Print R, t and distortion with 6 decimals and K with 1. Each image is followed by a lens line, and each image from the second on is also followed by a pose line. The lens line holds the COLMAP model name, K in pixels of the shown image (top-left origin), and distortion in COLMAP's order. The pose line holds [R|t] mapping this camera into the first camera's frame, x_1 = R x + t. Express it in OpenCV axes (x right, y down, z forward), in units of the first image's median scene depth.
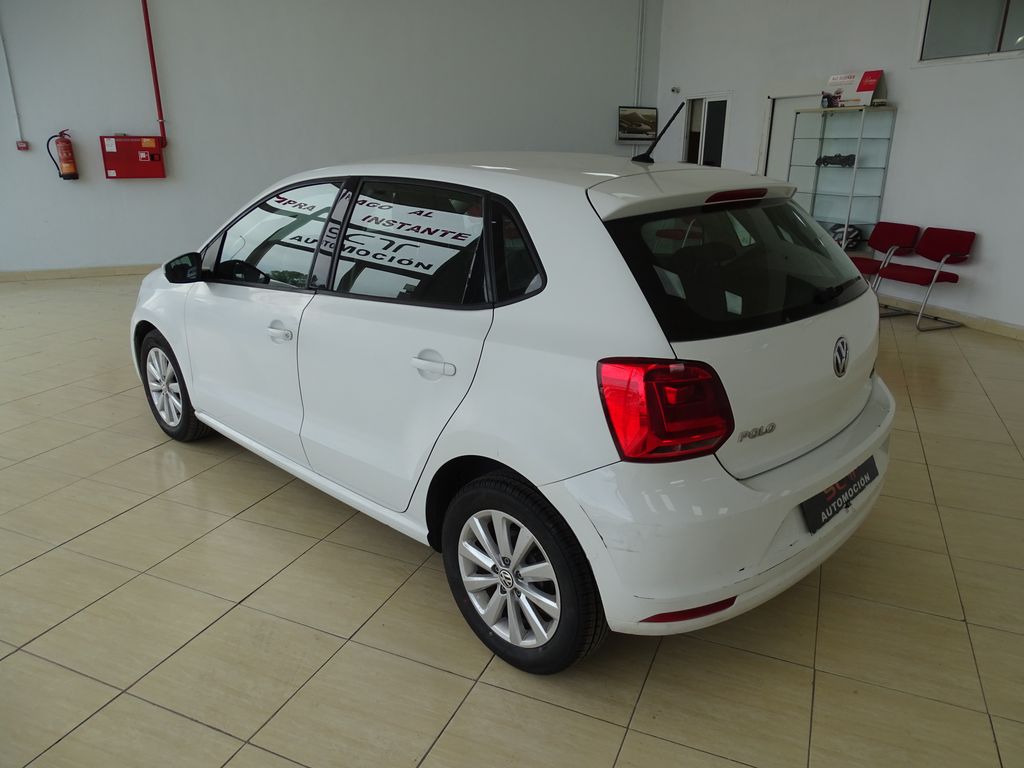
lens RADIAL K [[730.5, 0, 514.7], [0, 730.5, 384.1], [0, 0, 1]] dist [-0.003884, 0.000282]
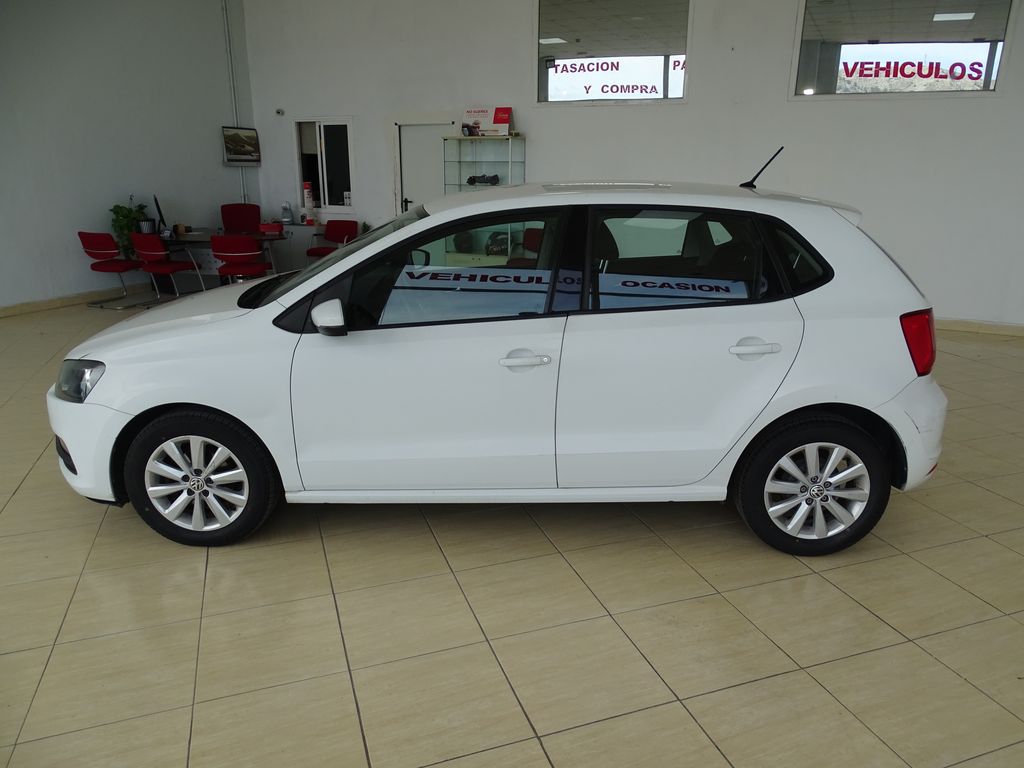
lens RADIAL K [[730.5, 0, 518.4], [0, 730.5, 388.6], [0, 0, 1]] dist [-0.003884, 0.000282]
pose [[0.732003, -0.201264, 0.650895, -0.371701], [0.211847, 0.975250, 0.063312, -0.037230], [-0.647527, 0.091546, 0.756523, 0.090324]]
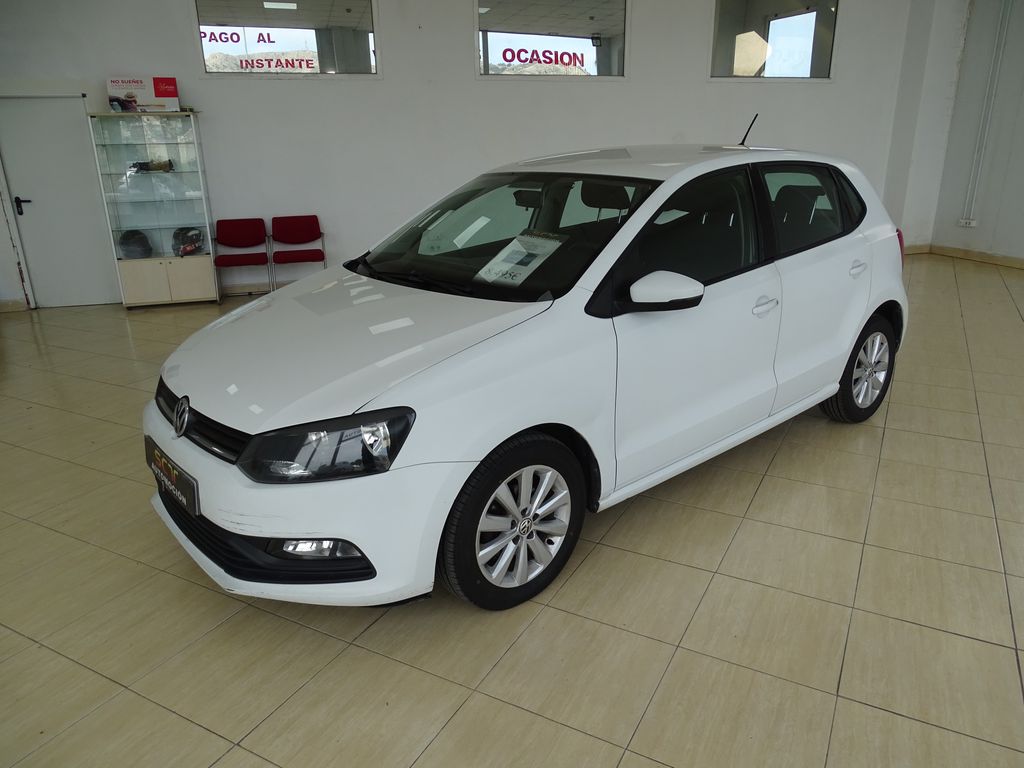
lens RADIAL K [[730.5, 0, 518.6], [0, 730.5, 381.9], [0, 0, 1]] dist [-0.003884, 0.000282]
pose [[0.099984, -0.316499, 0.943309, -0.538152], [0.334161, 0.903675, 0.267783, -0.144930], [-0.937198, 0.288443, 0.196114, 0.435960]]
